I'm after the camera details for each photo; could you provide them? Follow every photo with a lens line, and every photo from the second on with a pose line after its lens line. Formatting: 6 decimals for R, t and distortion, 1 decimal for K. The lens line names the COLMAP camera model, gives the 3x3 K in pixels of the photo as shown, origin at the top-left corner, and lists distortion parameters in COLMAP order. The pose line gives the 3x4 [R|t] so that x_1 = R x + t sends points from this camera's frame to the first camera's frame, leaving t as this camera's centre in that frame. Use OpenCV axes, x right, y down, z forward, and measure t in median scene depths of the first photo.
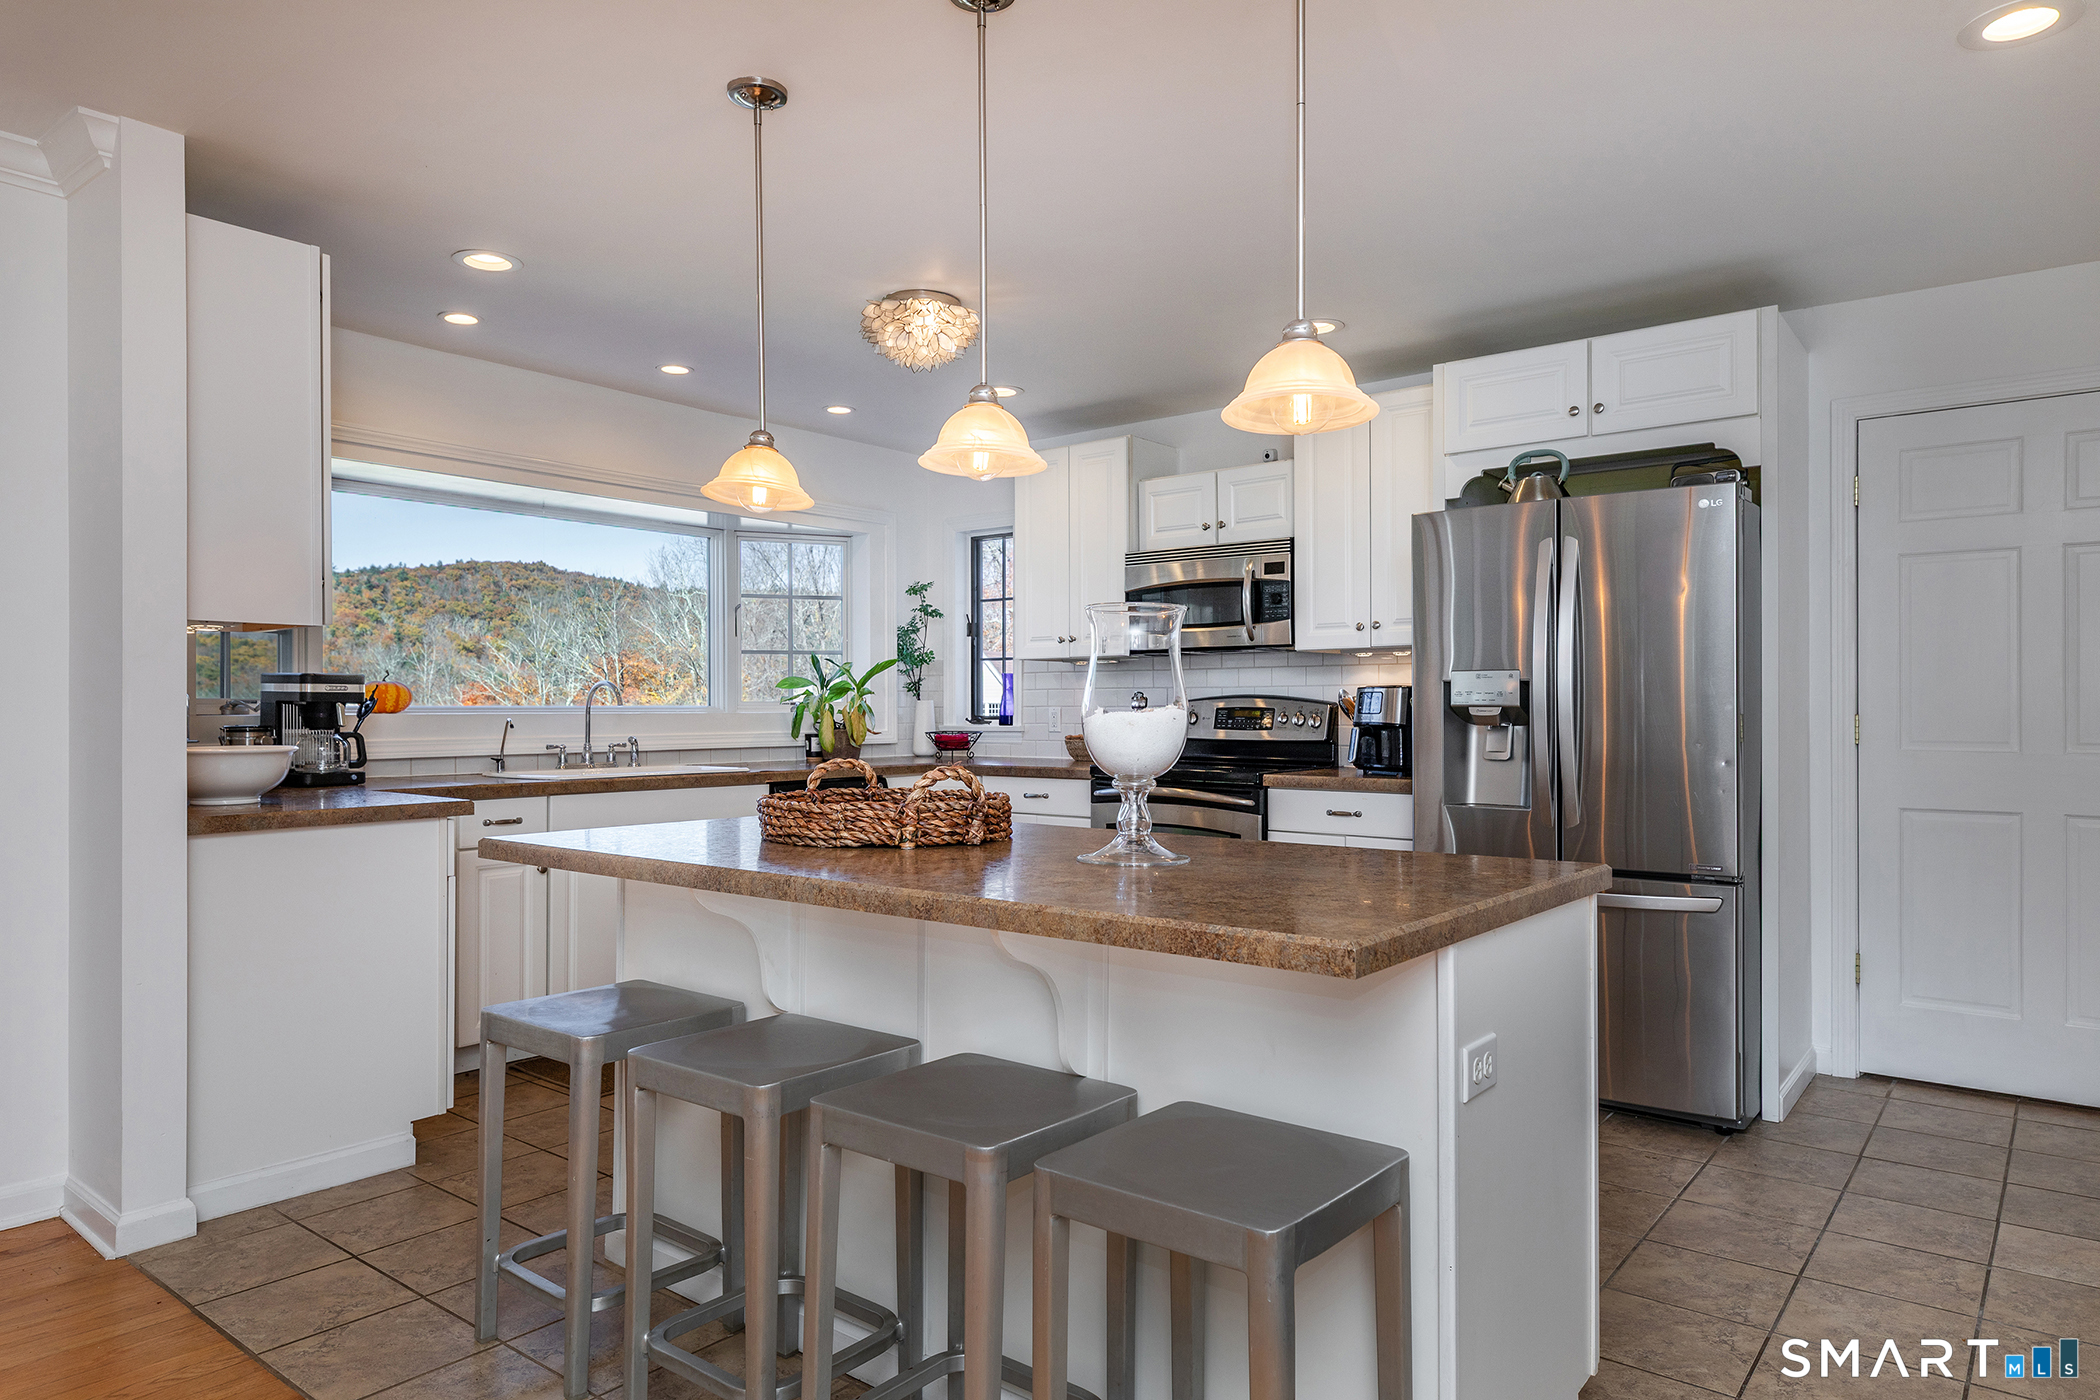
lens RADIAL K [[1278.3, 0, 1050.0], [0, 1278.3, 700.0], [0, 0, 1]] dist [0.004982, 0.000473]
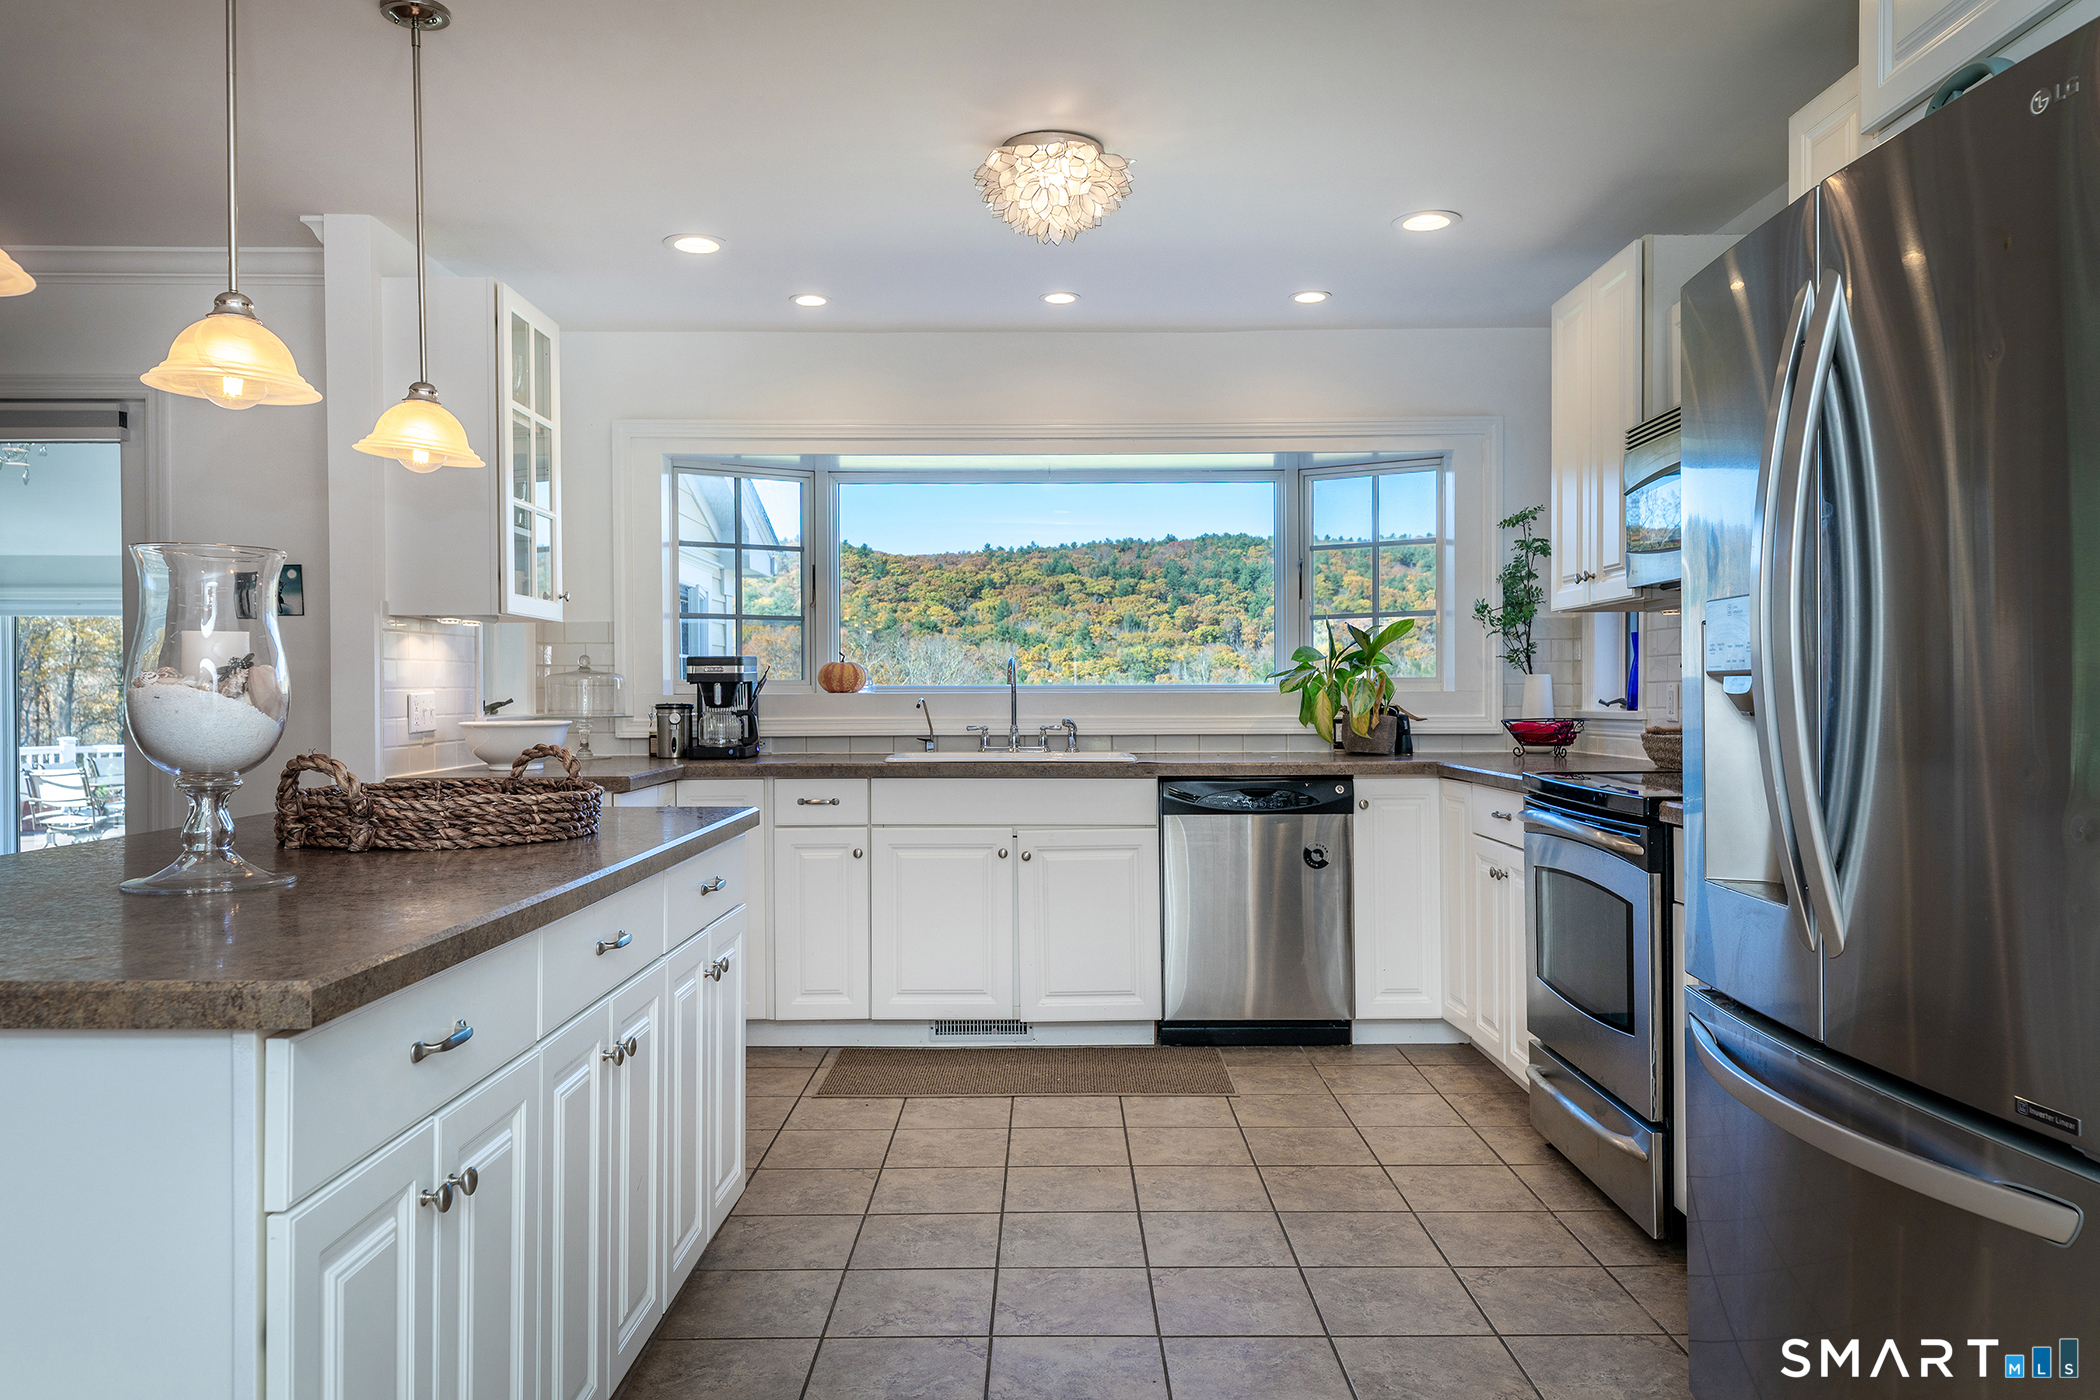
lens RADIAL K [[1457.6, 0, 1050.0], [0, 1457.6, 700.0], [0, 0, 1]] dist [-0.000100, -0.000885]
pose [[0.618908, 0.001876, -0.785461, 0.484161], [0.009923, 0.999899, 0.010208, 0.005282], [0.785401, -0.014112, 0.618827, 0.372603]]
